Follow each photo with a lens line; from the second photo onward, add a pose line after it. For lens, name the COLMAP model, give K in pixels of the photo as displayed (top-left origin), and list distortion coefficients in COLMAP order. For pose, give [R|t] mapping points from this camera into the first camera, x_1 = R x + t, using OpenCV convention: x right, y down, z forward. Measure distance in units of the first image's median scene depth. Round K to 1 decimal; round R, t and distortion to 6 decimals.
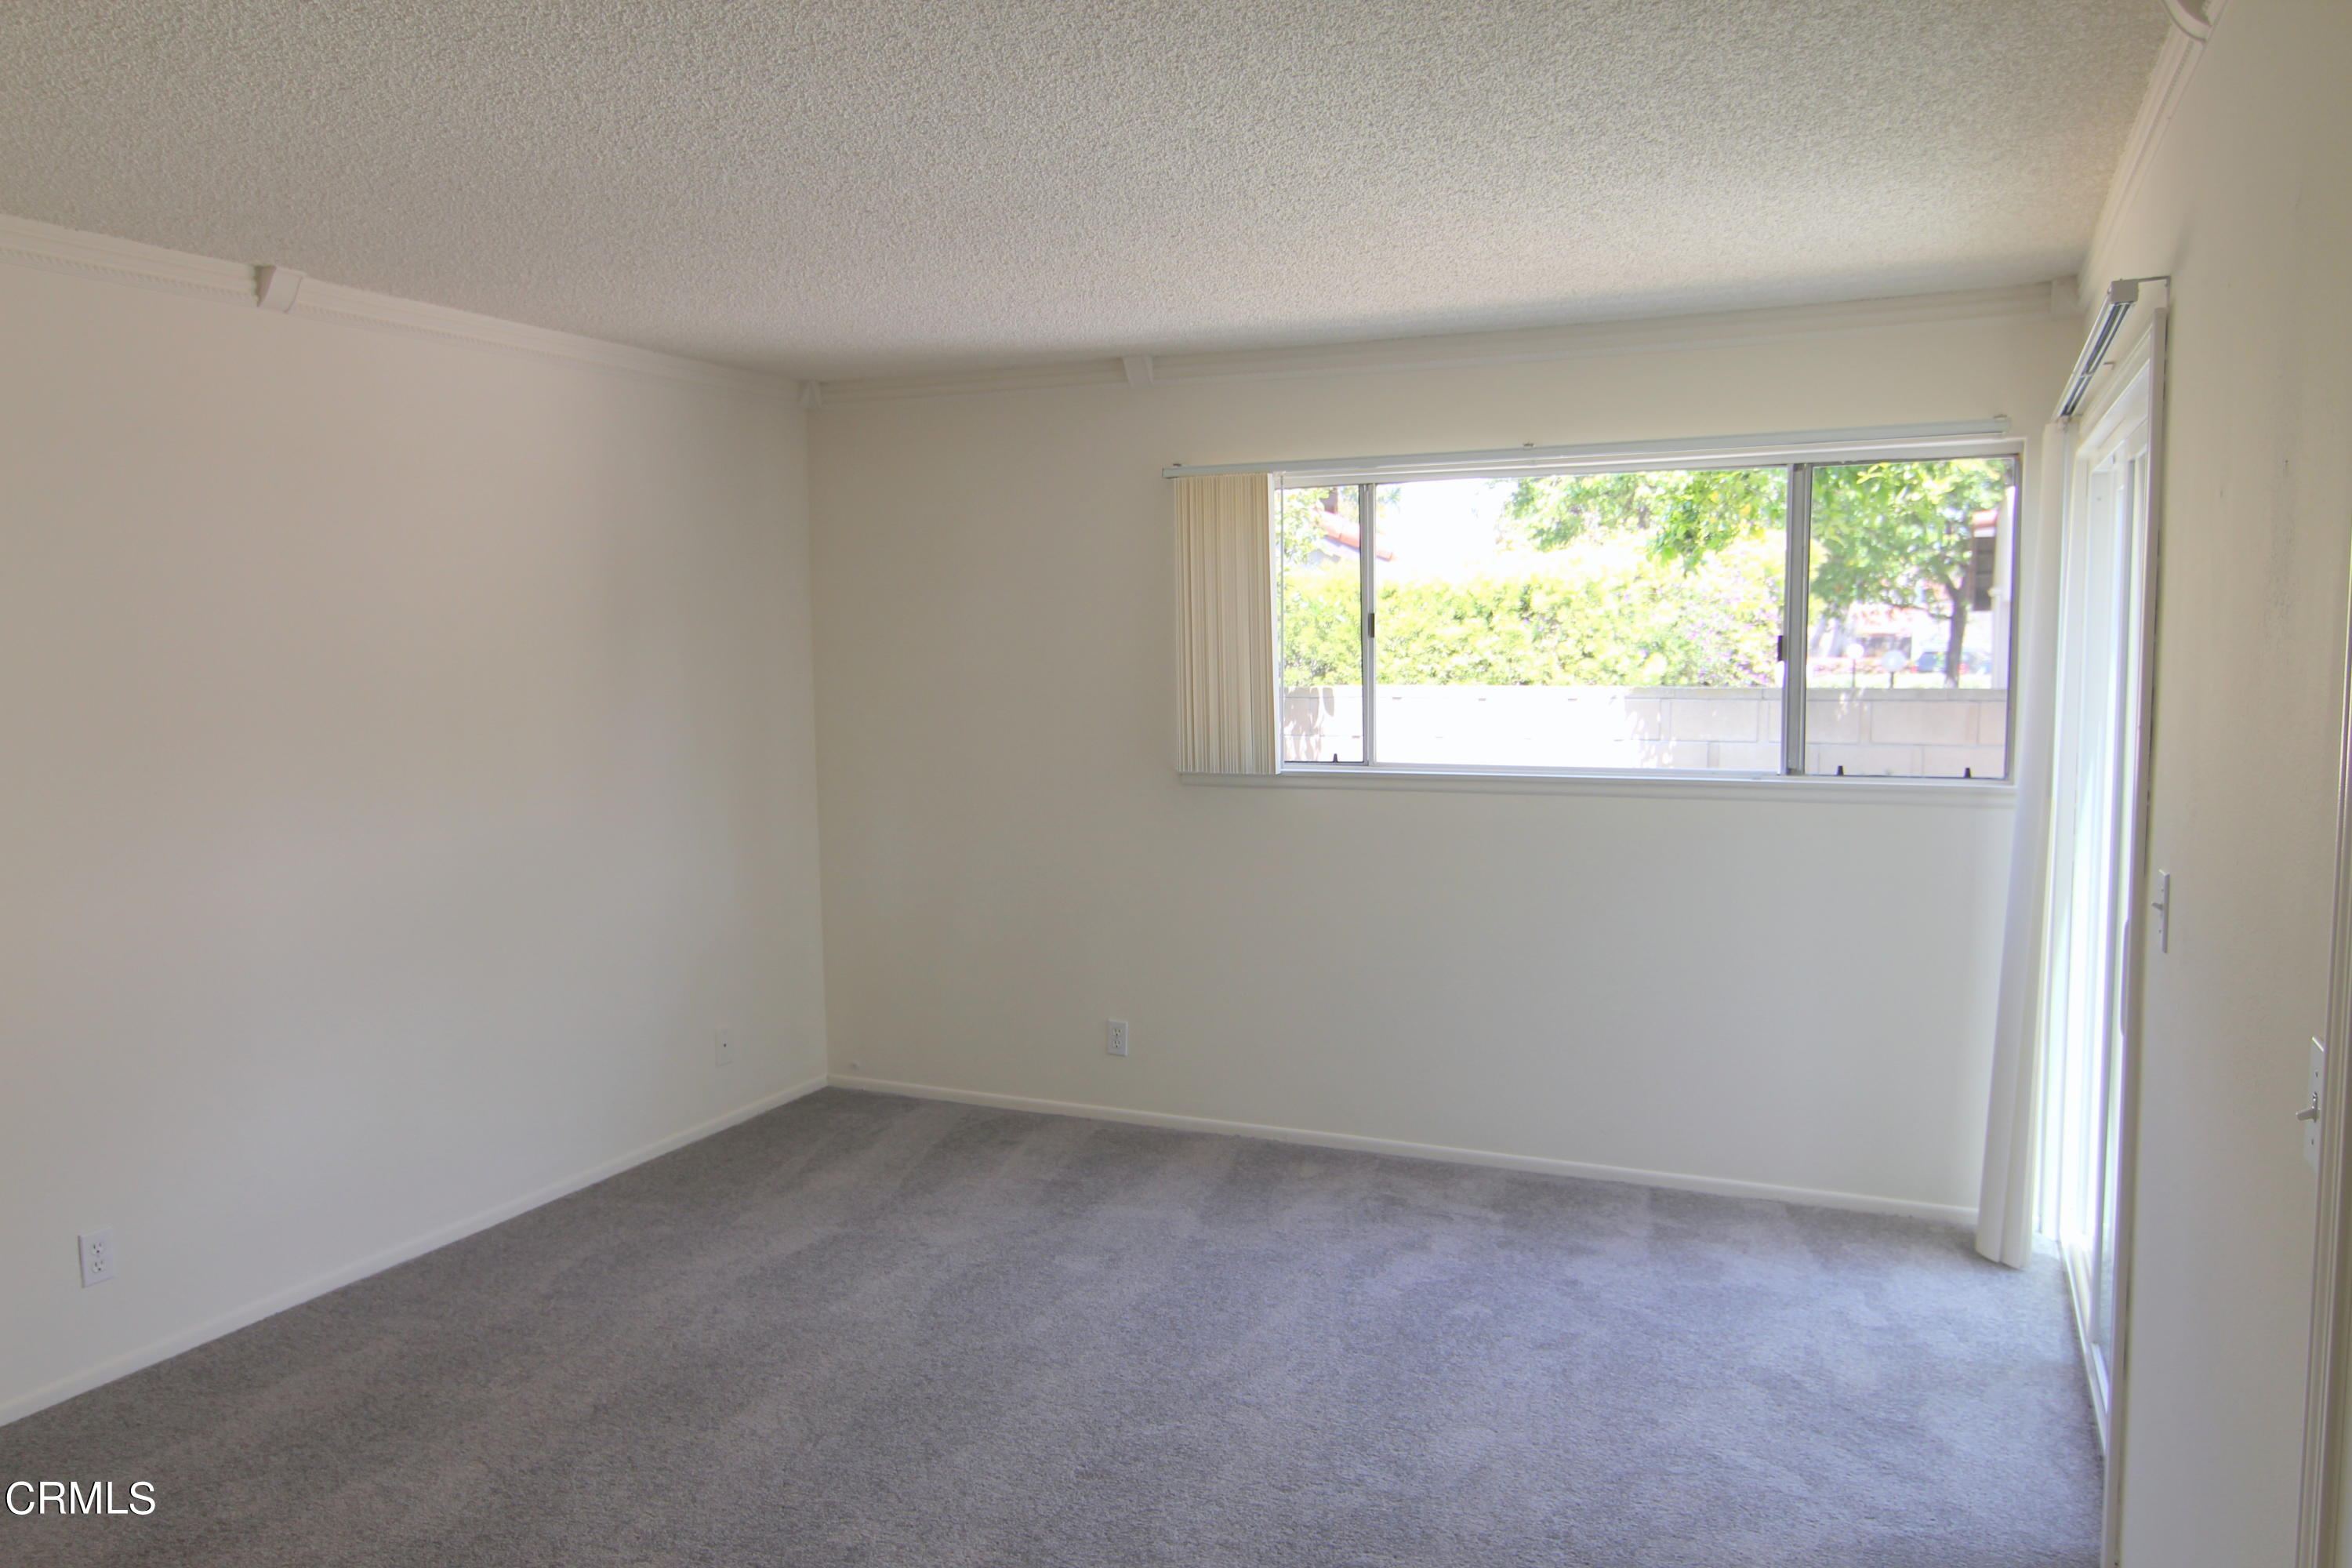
lens RADIAL K [[1697.1, 0, 1176.0], [0, 1697.1, 784.0], [0, 0, 1]] dist [0.031315, -0.001260]
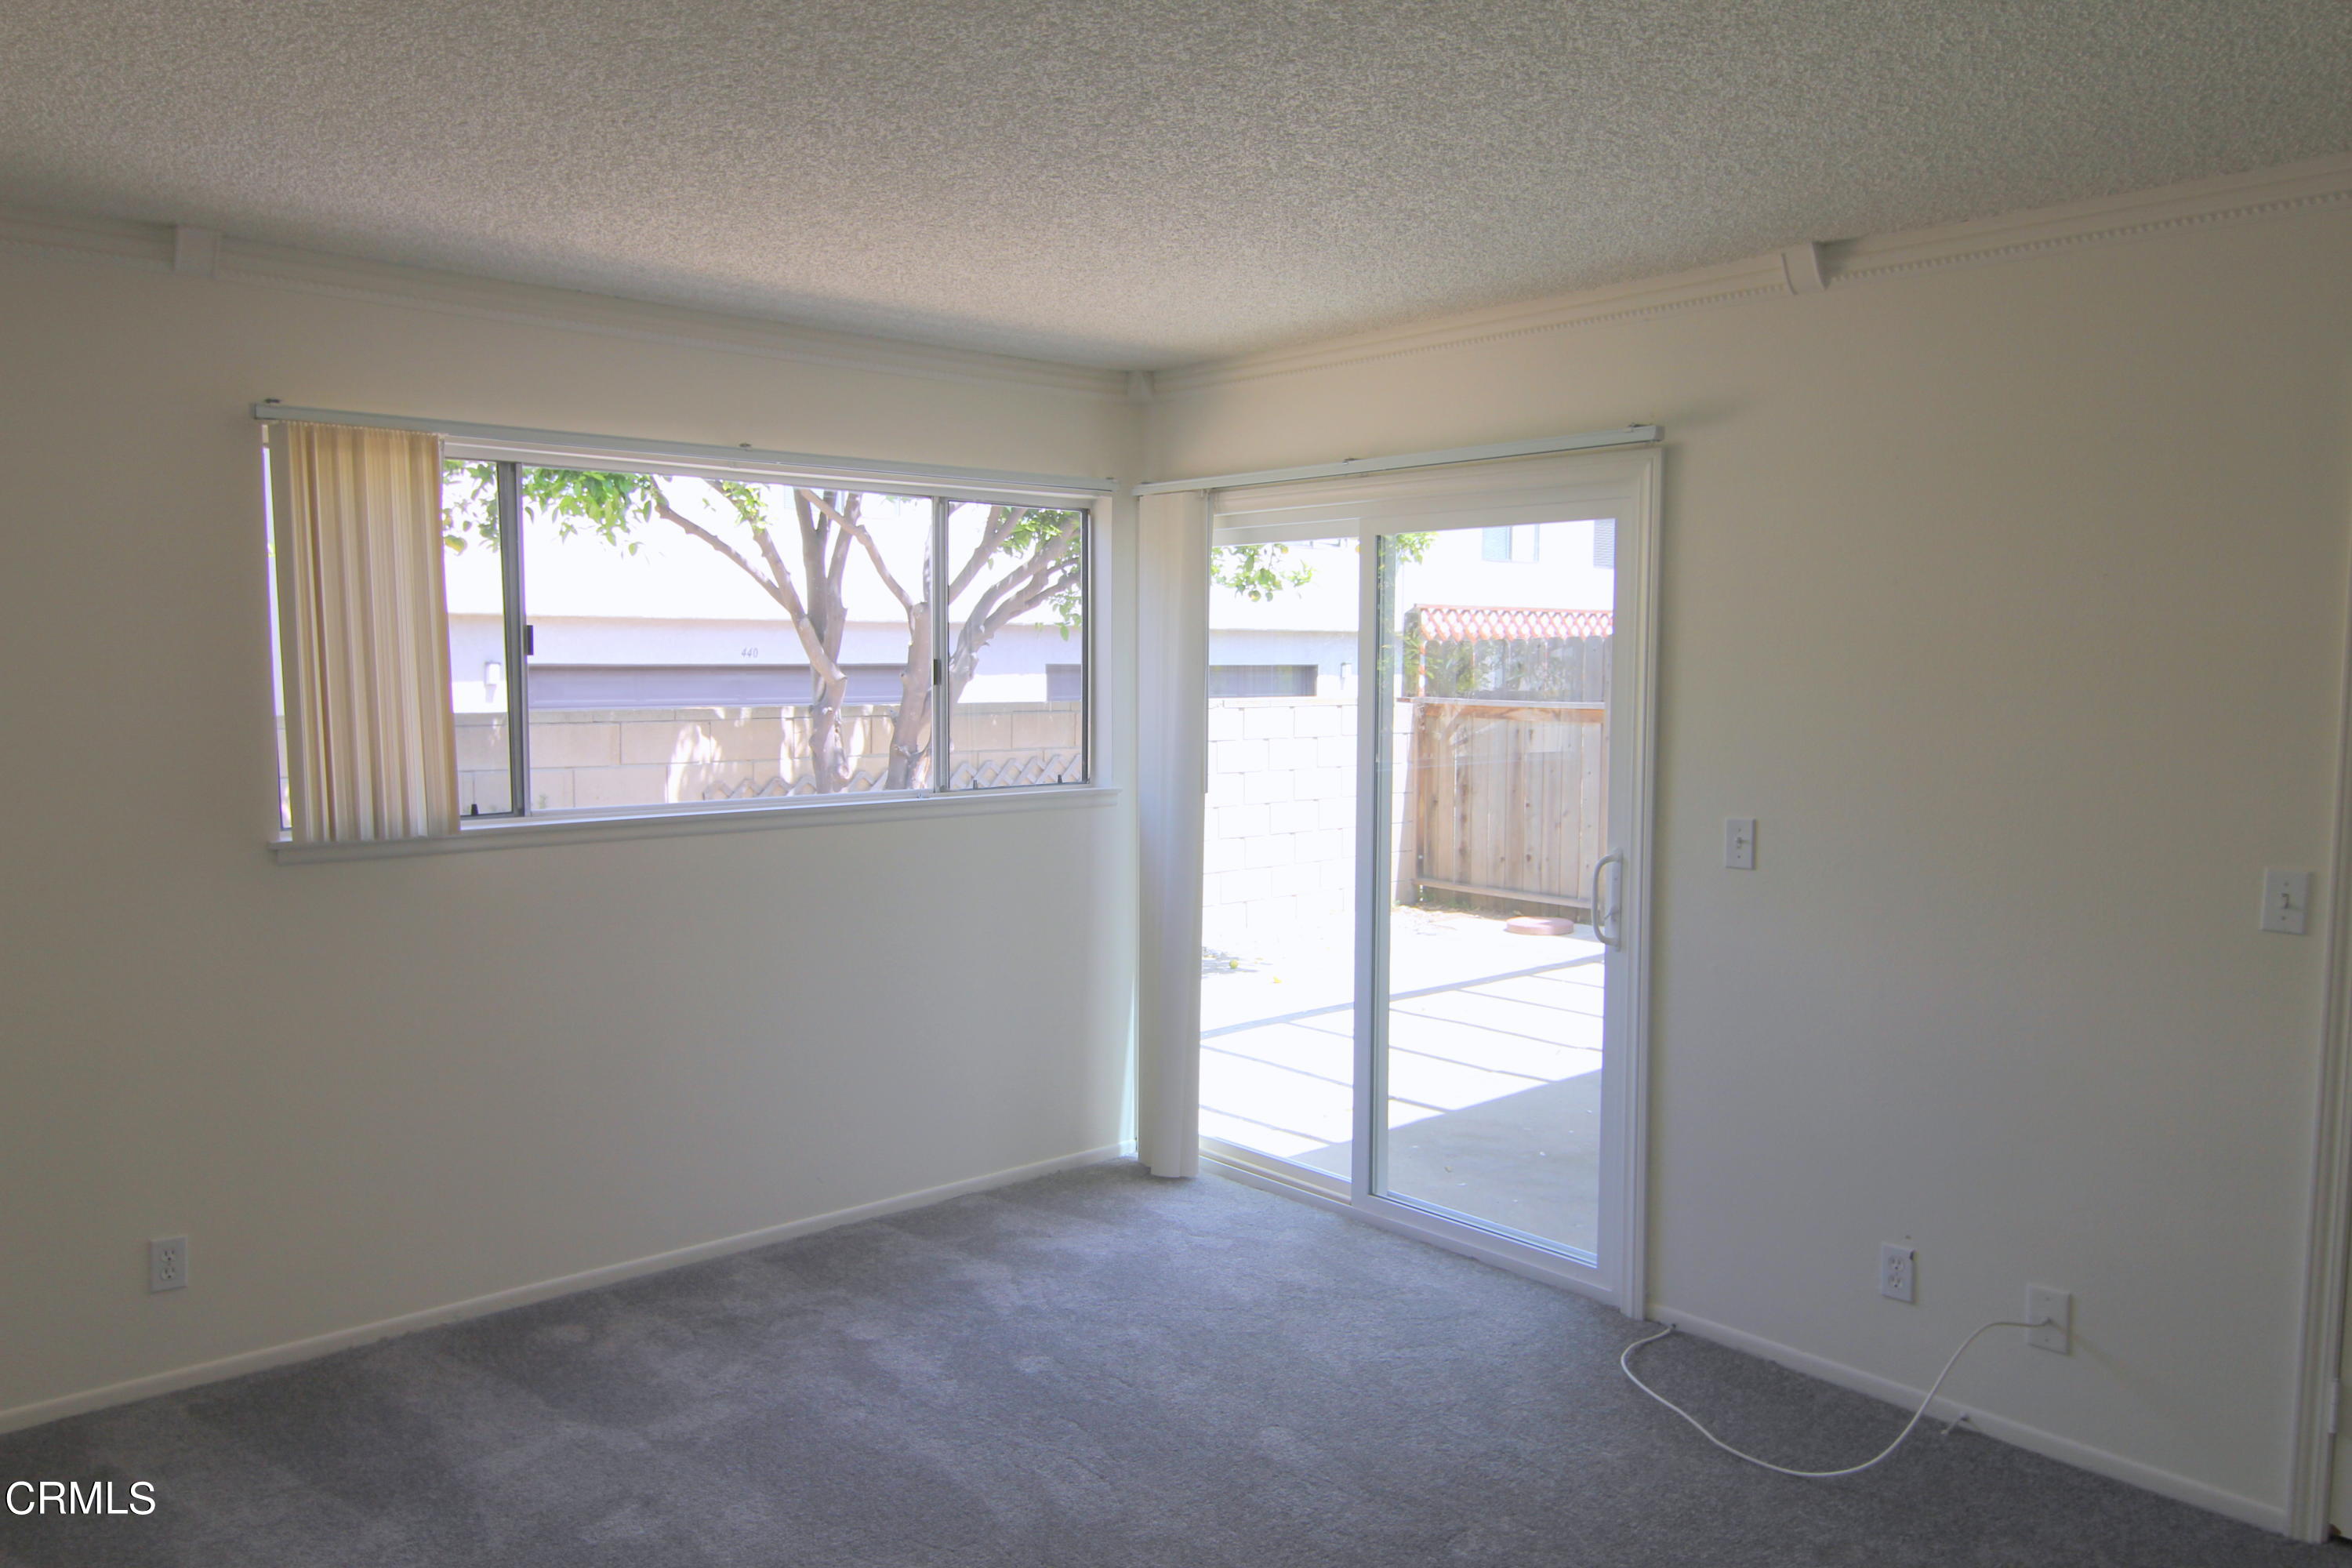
lens RADIAL K [[1714.4, 0, 1176.0], [0, 1714.4, 784.0], [0, 0, 1]] dist [0.001579, -0.001060]
pose [[0.412817, -0.056965, 0.909031, -0.548798], [0.069371, 0.997110, 0.030981, -0.032940], [-0.908168, 0.050271, 0.415575, 0.433237]]
